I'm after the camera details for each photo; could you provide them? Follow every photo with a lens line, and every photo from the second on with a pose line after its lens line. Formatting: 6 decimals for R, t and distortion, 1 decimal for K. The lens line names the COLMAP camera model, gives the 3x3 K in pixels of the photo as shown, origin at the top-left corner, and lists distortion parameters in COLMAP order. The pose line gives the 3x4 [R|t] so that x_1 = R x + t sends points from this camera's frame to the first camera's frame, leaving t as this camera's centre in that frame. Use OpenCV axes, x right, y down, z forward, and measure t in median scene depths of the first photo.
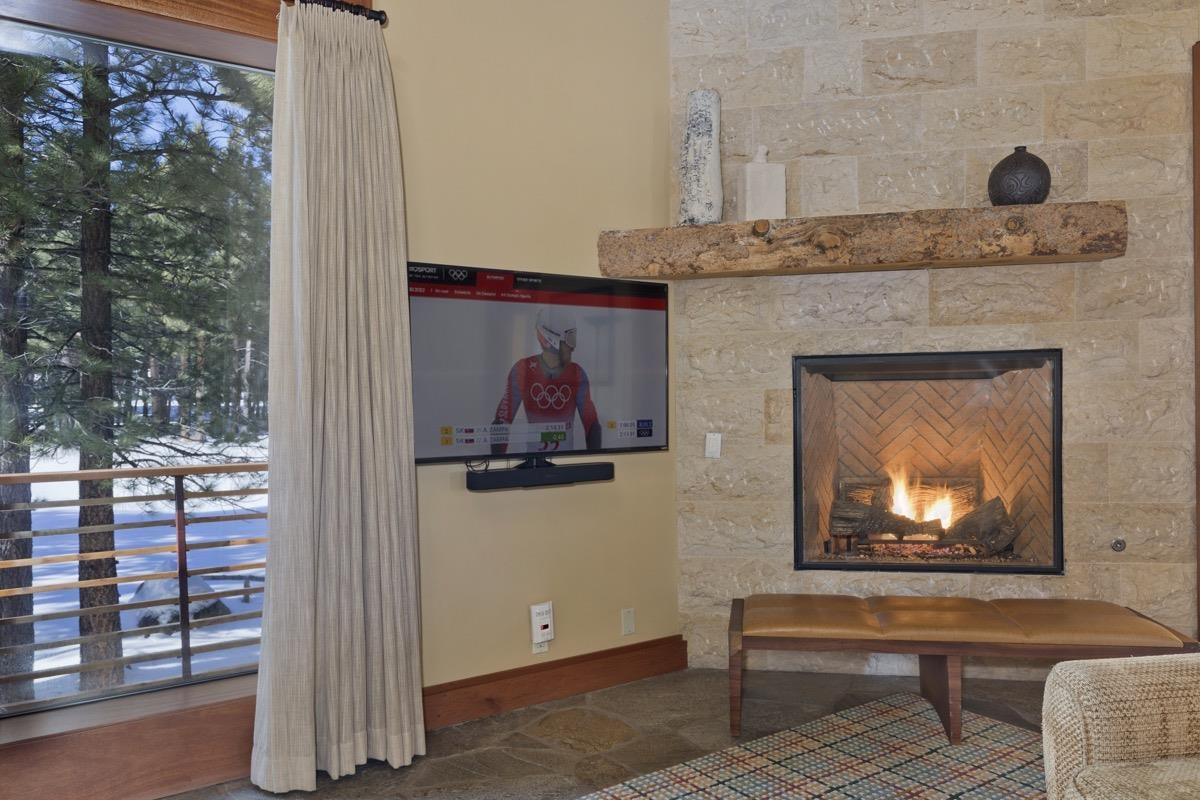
lens RADIAL K [[847.9, 0, 607.4], [0, 847.9, 414.3], [0, 0, 1]] dist [0.004797, -0.003561]
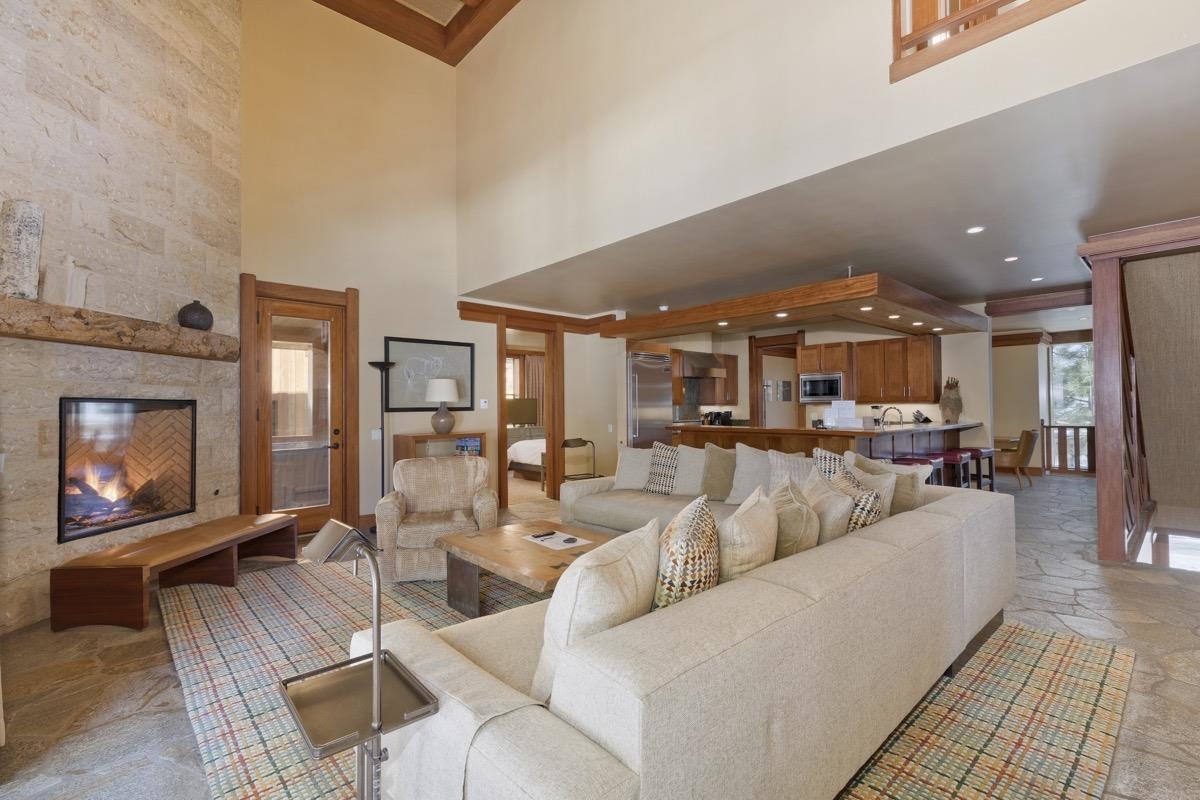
lens RADIAL K [[535.8, 0, 607.1], [0, 535.8, 404.0], [0, 0, 1]] dist [0.002588, -0.000835]
pose [[-0.146995, 0.027392, 0.988758, -0.872747], [0.020059, 0.999493, -0.024708, -0.015943], [-0.988934, 0.016202, -0.147470, 0.212853]]
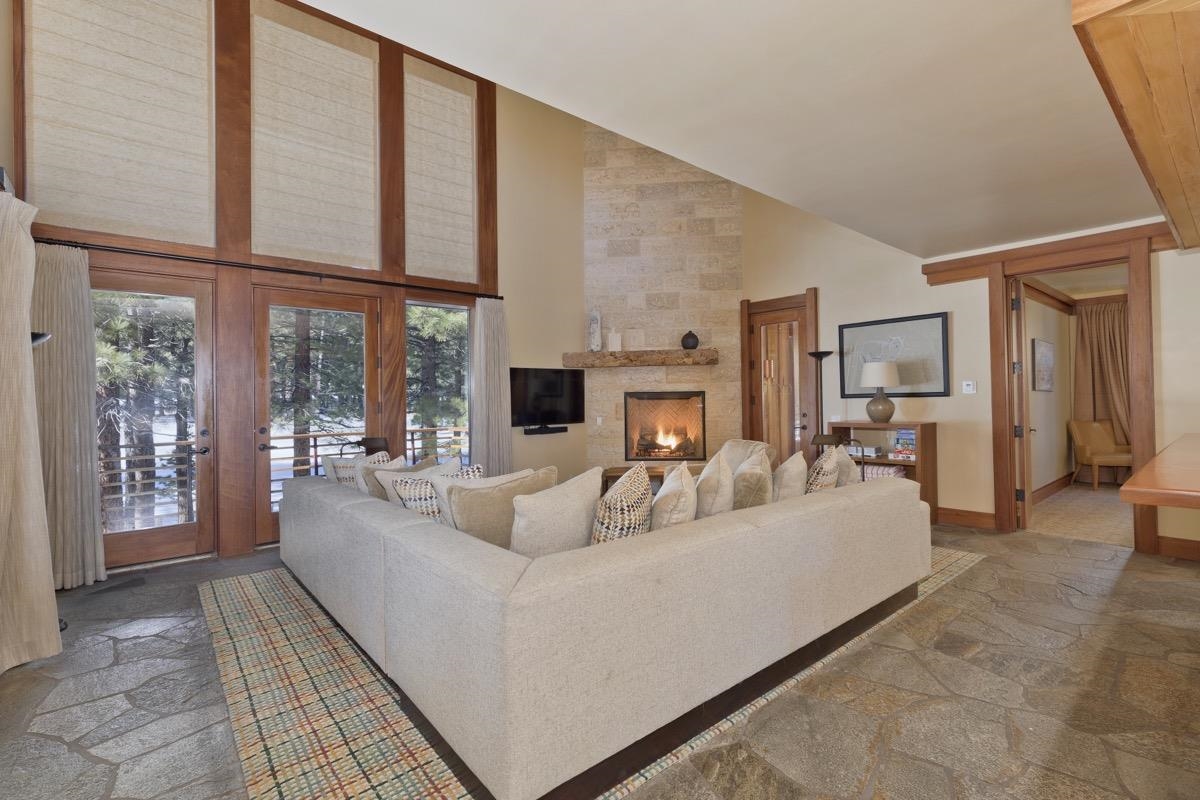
lens RADIAL K [[535.8, 0, 609.9], [0, 535.8, 401.7], [0, 0, 1]] dist [0.002588, -0.000835]
pose [[0.993585, -0.000231, 0.113087, -0.060084], [0.000917, 0.999982, -0.006013, -0.024195], [-0.113084, 0.006078, 0.993567, -0.996449]]
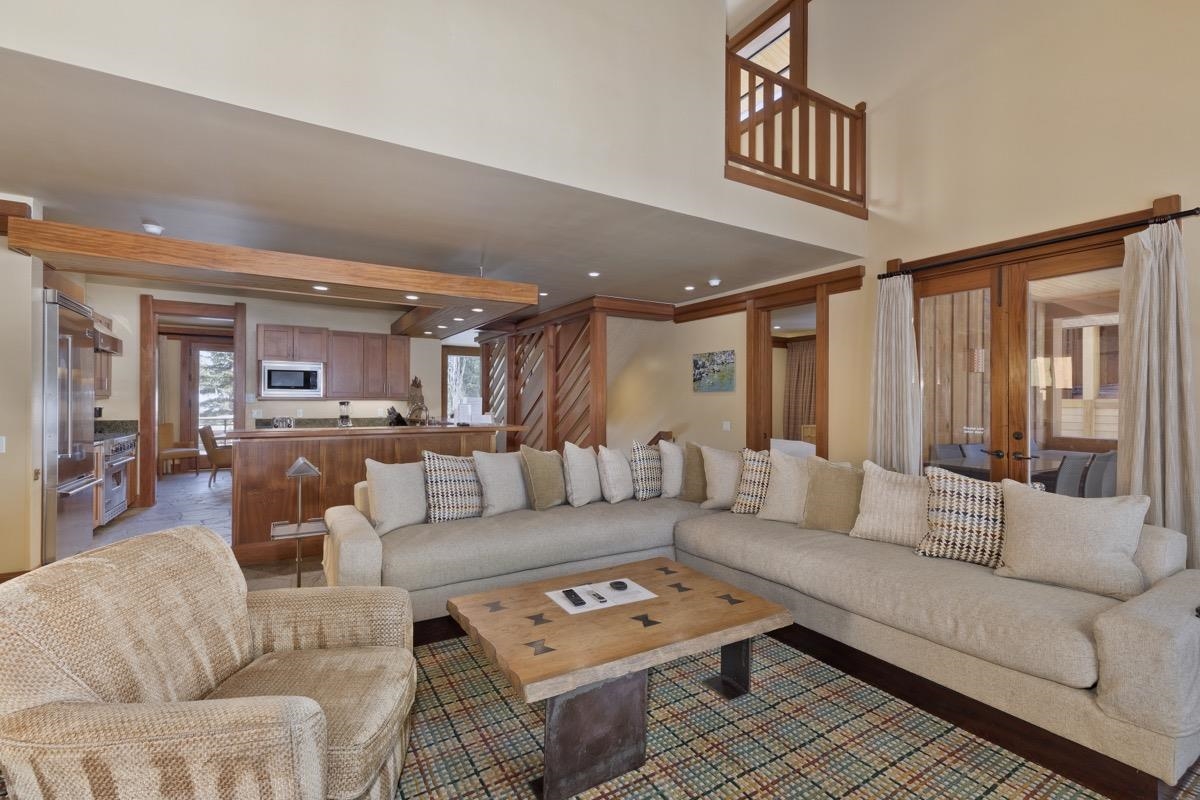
lens RADIAL K [[535.8, 0, 604.8], [0, 535.8, 395.5], [0, 0, 1]] dist [0.002588, -0.000835]
pose [[-0.998571, 0.012373, 0.051996, 0.056323], [0.012041, 0.999905, -0.006687, -0.040494], [-0.052073, -0.006052, -0.998625, 0.814144]]
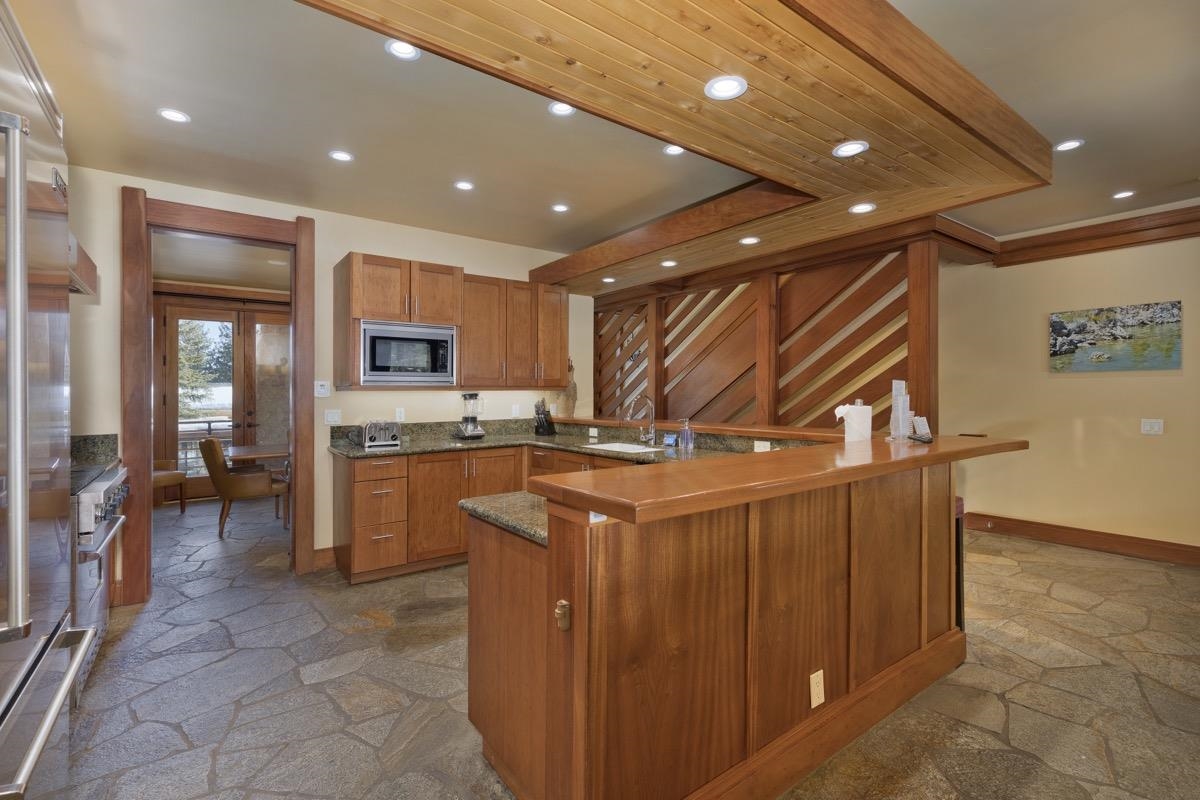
lens RADIAL K [[535.8, 0, 595.7], [0, 535.8, 382.5], [0, 0, 1]] dist [0.002588, -0.000835]
pose [[-0.999182, 0.021351, -0.034354, 0.938009], [0.021624, 0.999737, -0.007597, -0.052419], [0.034183, -0.008334, -0.999381, 0.035053]]
